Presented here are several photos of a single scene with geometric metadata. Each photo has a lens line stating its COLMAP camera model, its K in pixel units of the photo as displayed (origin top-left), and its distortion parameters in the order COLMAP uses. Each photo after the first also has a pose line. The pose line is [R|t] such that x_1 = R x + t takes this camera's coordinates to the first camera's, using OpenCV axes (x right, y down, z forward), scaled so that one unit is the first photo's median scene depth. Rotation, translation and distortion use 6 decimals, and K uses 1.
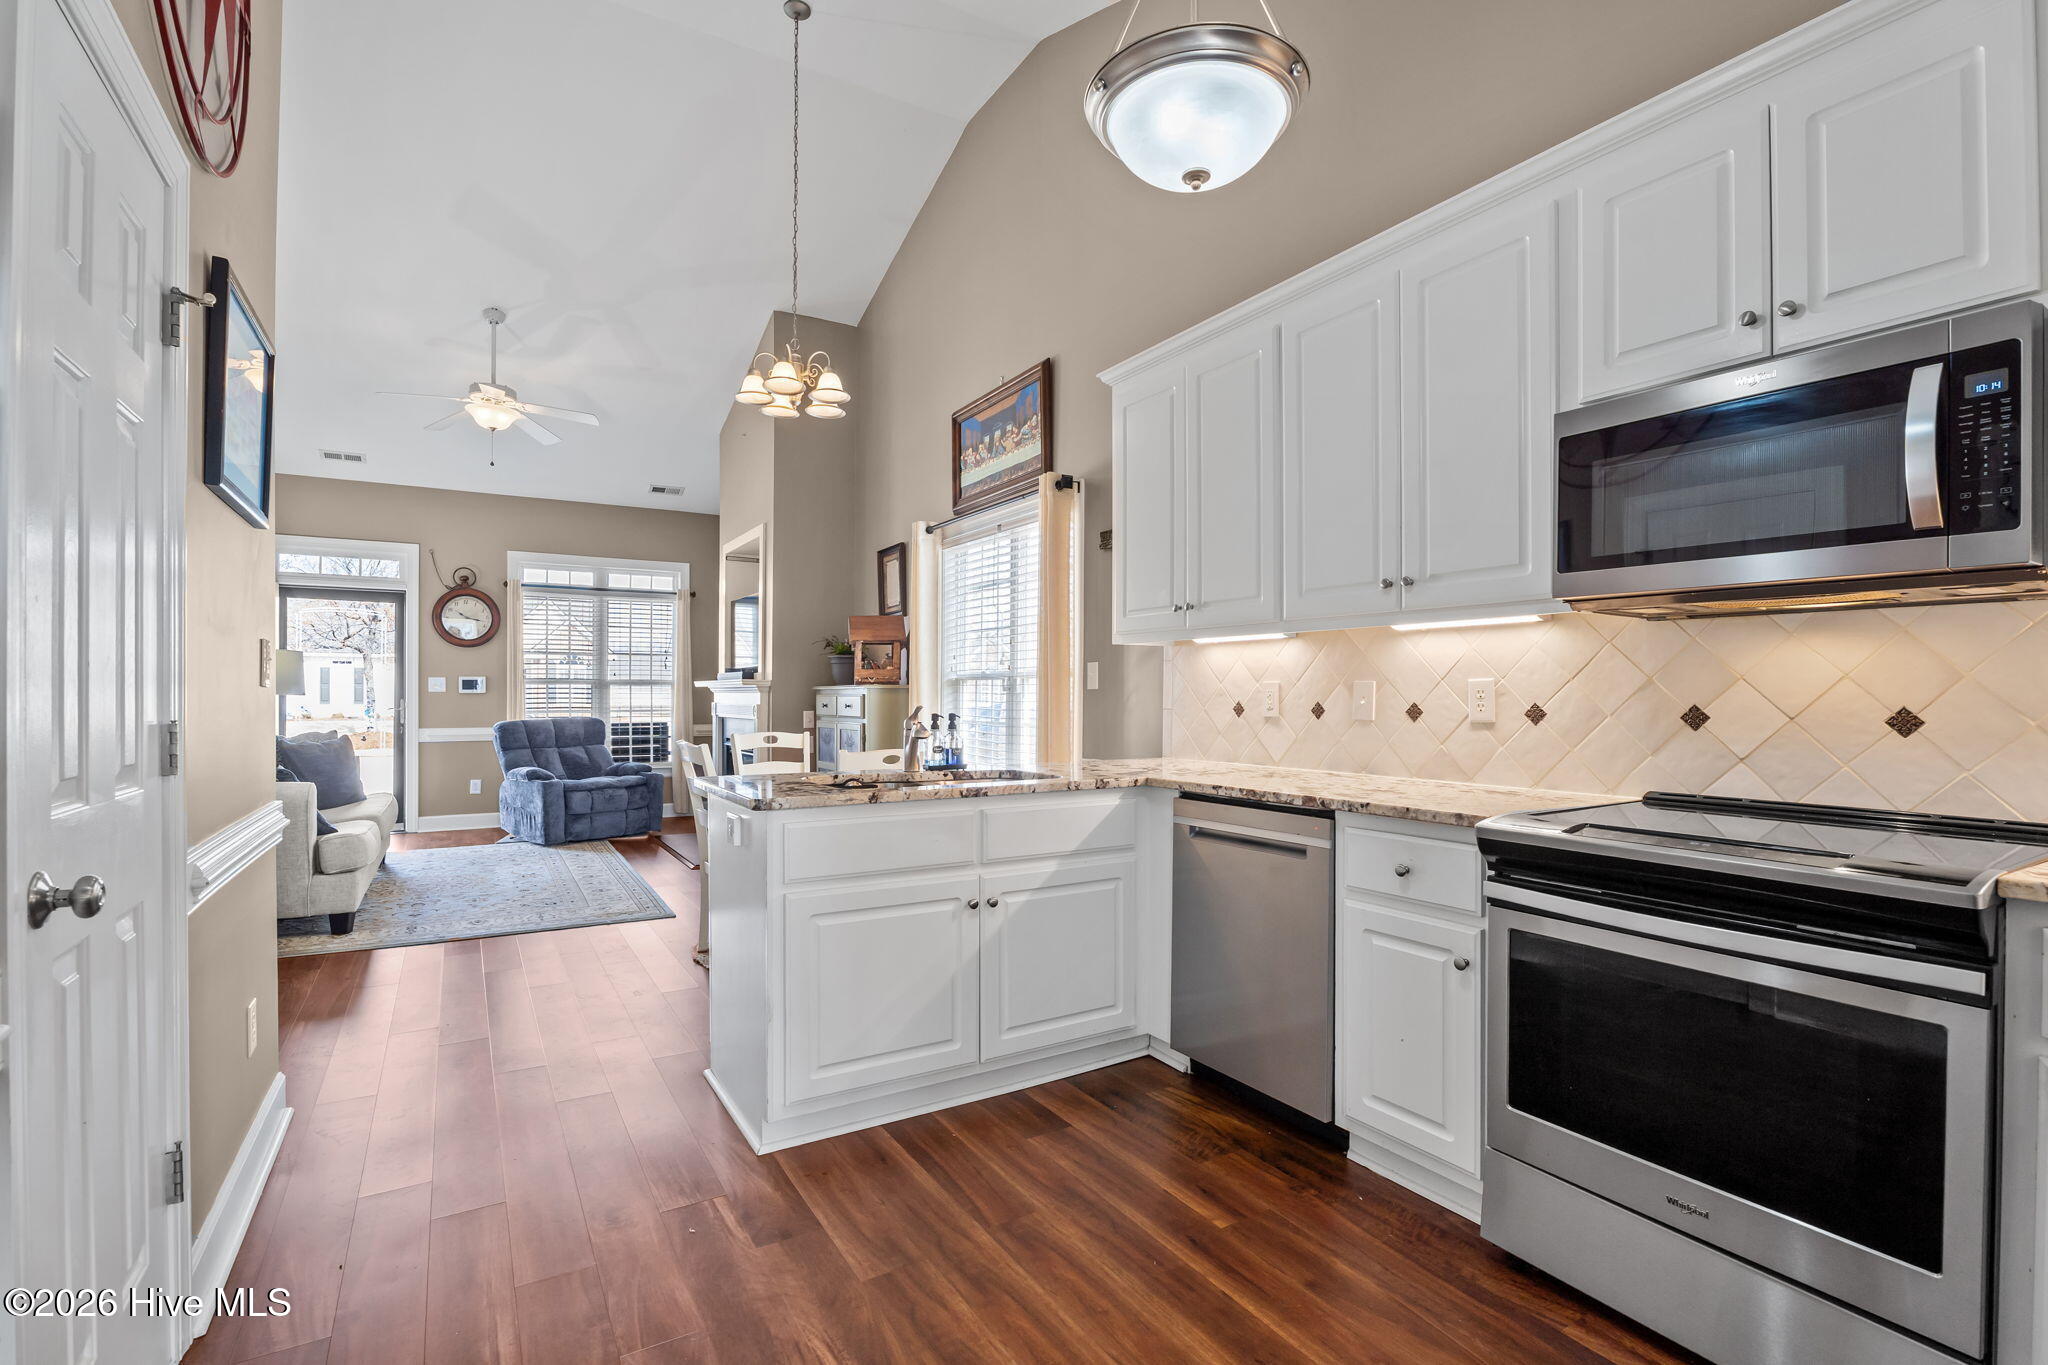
lens RADIAL K [[937.6, 0, 1026.1], [0, 937.6, 689.2], [0, 0, 1]] dist [0.000754, 0.000827]
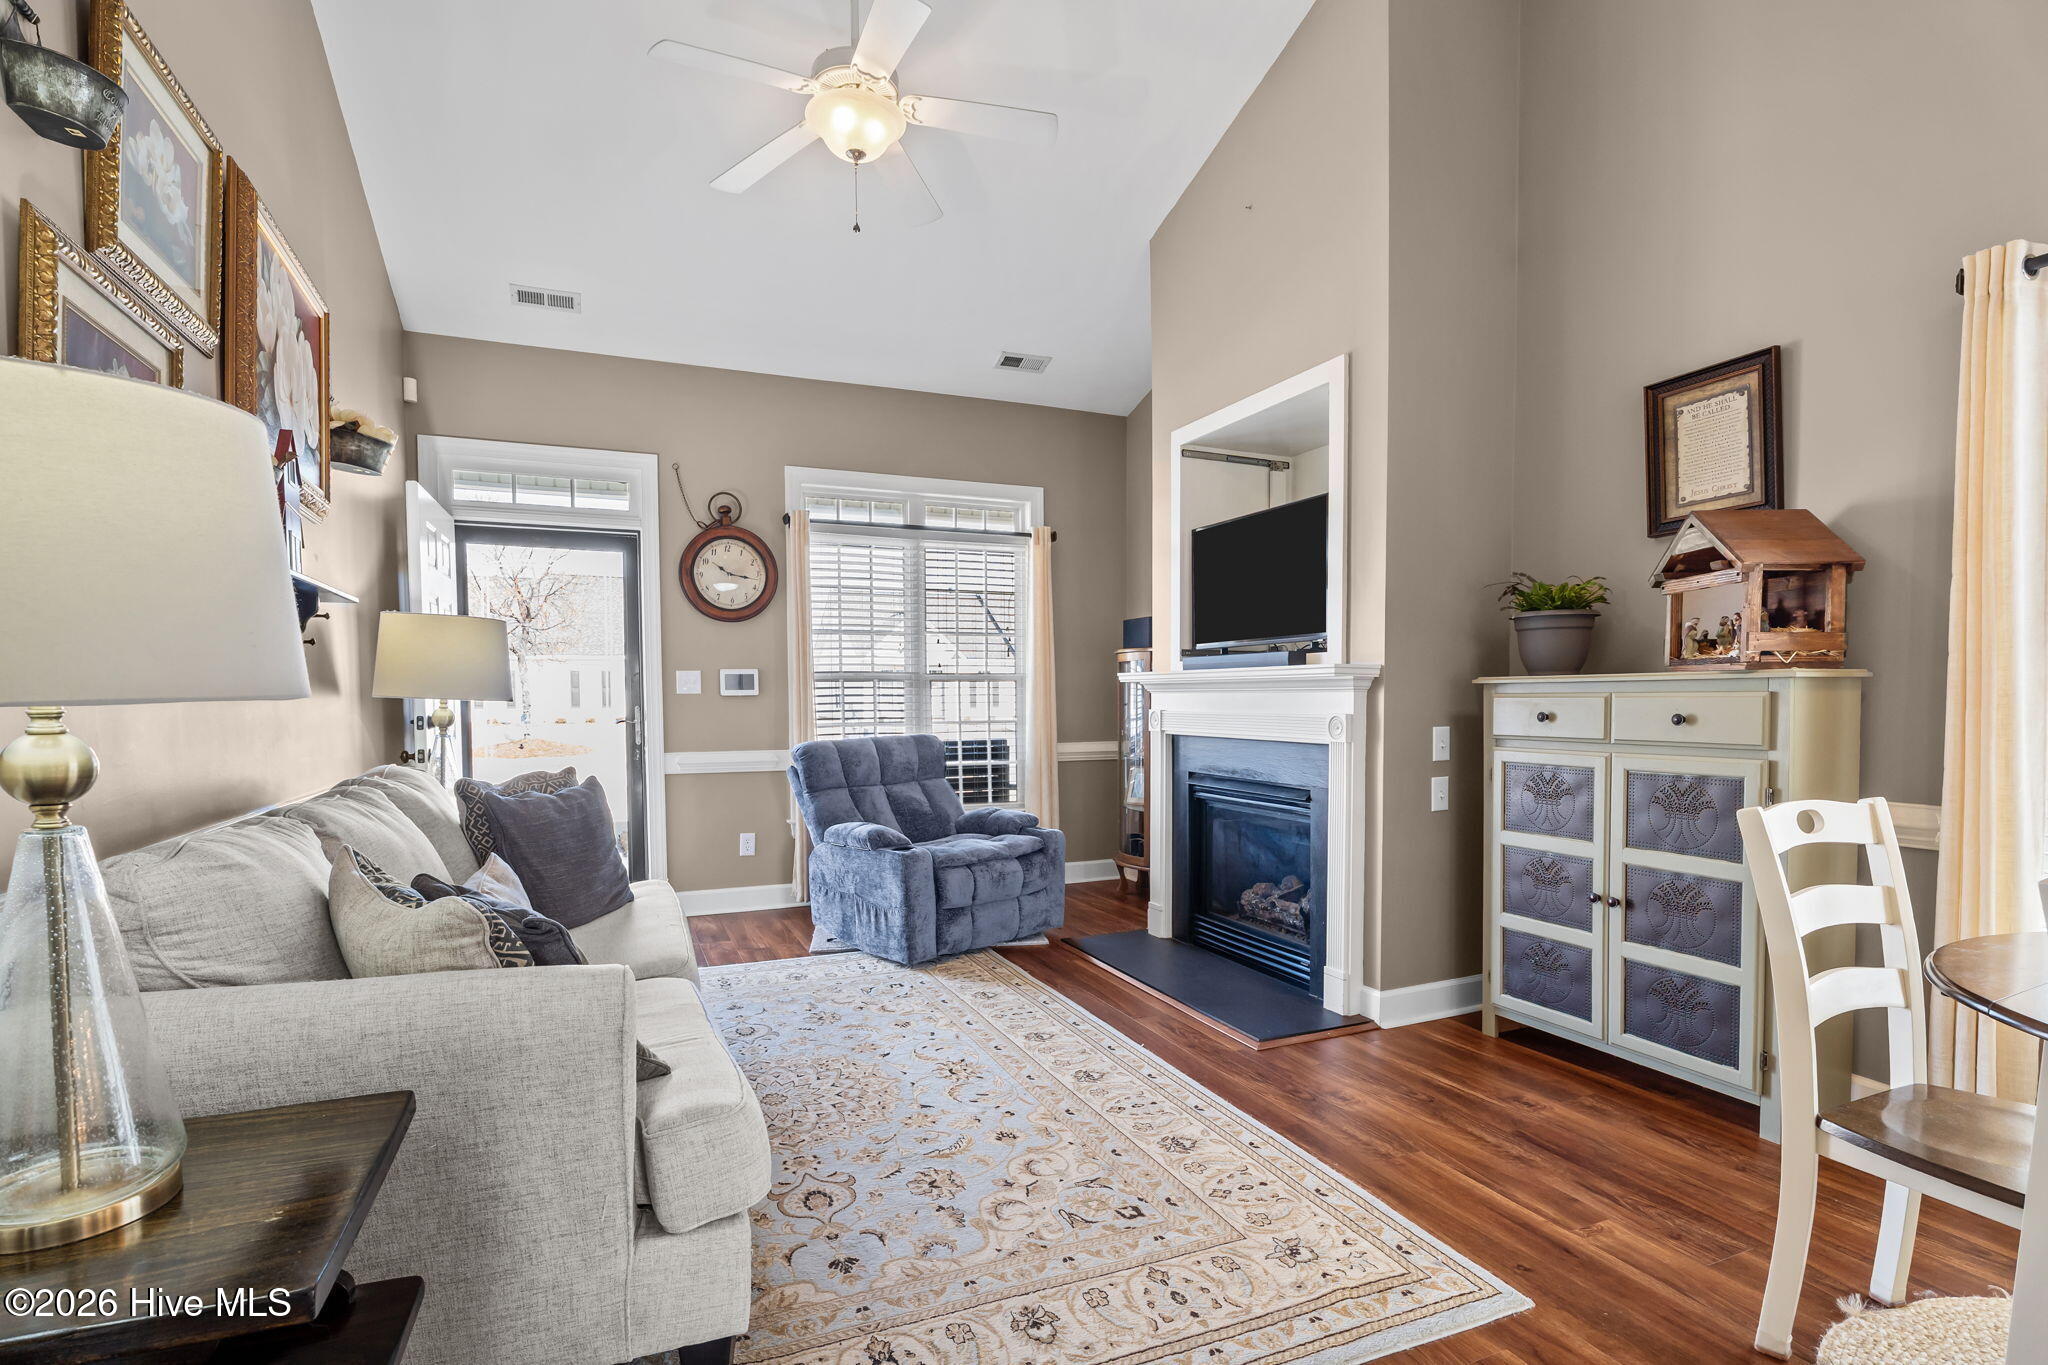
lens RADIAL K [[975.1, 0, 1026.3], [0, 975.1, 735.0], [0, 0, 1]] dist [-0.004901, -0.000175]
pose [[0.992586, -0.000669, -0.121539, -0.332742], [0.006340, 0.998908, 0.046282, 0.001566], [0.121376, -0.046709, 0.991507, 0.390896]]
